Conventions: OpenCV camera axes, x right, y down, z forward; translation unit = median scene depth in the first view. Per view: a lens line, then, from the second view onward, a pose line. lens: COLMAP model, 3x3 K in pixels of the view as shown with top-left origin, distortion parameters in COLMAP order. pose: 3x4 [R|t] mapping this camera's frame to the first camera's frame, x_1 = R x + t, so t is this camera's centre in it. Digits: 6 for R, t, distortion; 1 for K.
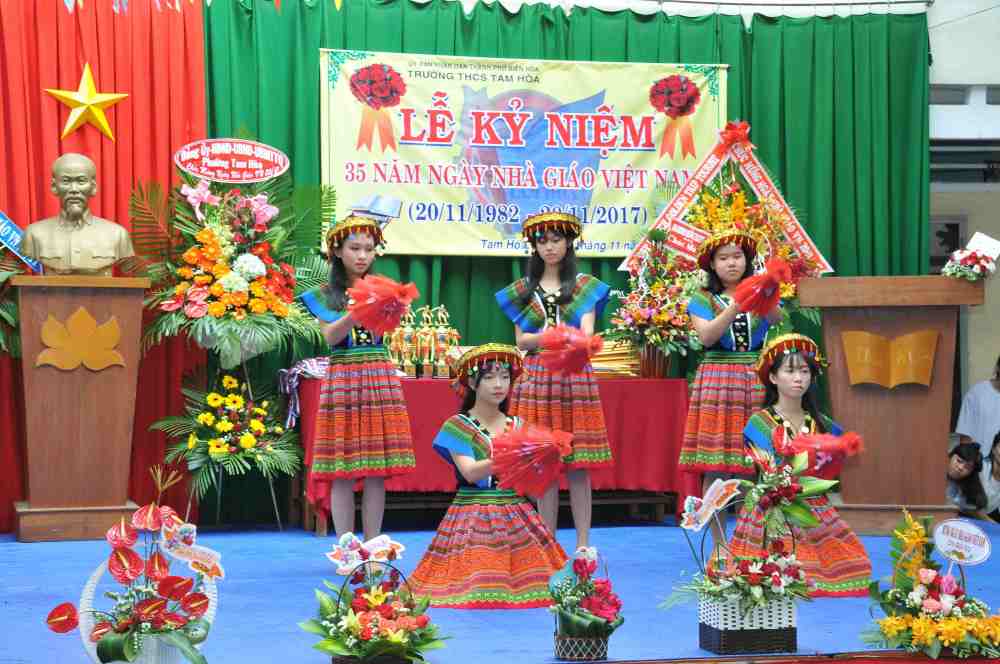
lens RADIAL K [[1988.8, 0, 496.7], [0, 1988.8, 349.3], [0, 0, 1]] dist [0.429194, 0.000000]
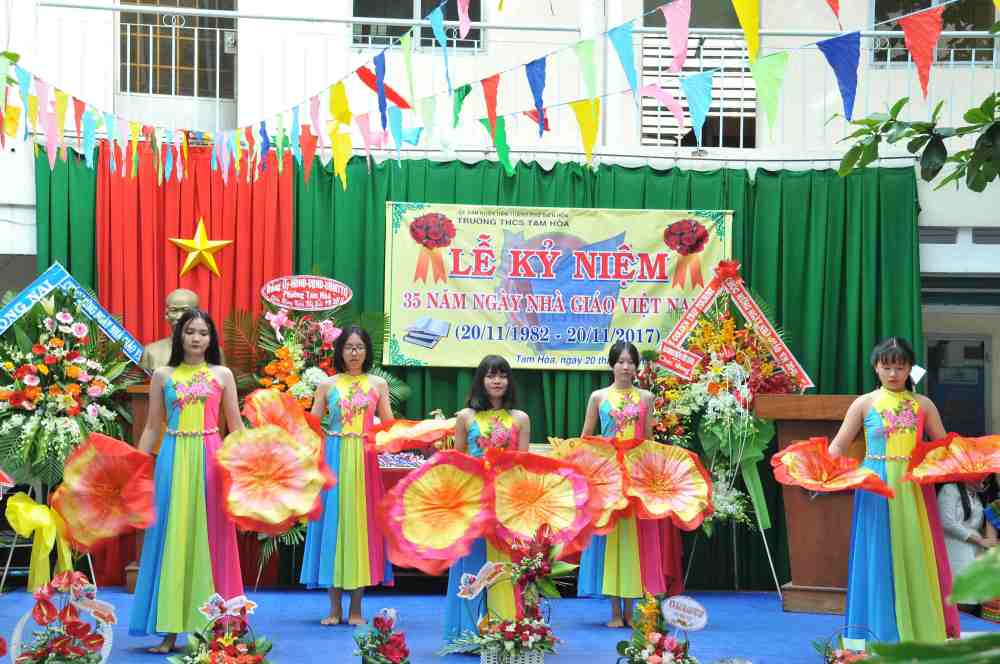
lens RADIAL K [[1988.8, 0, 499.1], [0, 1988.8, 346.9], [0, 0, 1]] dist [0.429194, 0.000000]
pose [[0.983346, 0.012331, -0.181323, 0.211819], [-0.018419, 0.999320, -0.031931, -0.022272], [0.180806, 0.034739, 0.982905, -0.201969]]
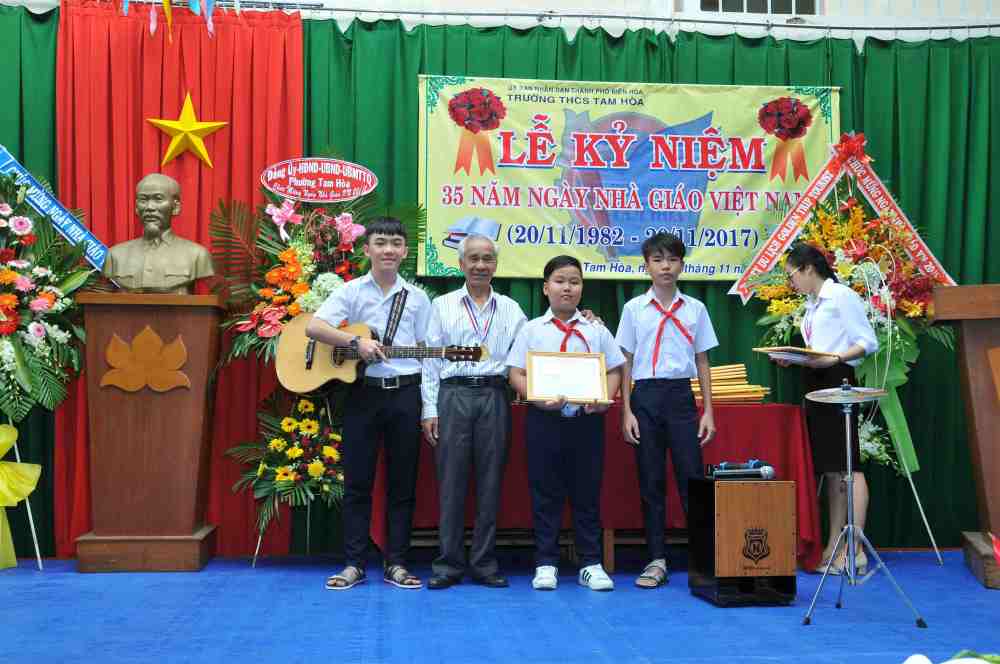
lens RADIAL K [[1131.0, 0, 498.1], [0, 1131.0, 334.9], [0, 0, 1]] dist [0.044061, 0.000000]
pose [[0.985753, -0.009122, -0.167952, 0.046185], [-0.001648, 0.997956, -0.063877, 0.016488], [0.168191, 0.063244, 0.983724, 0.473569]]
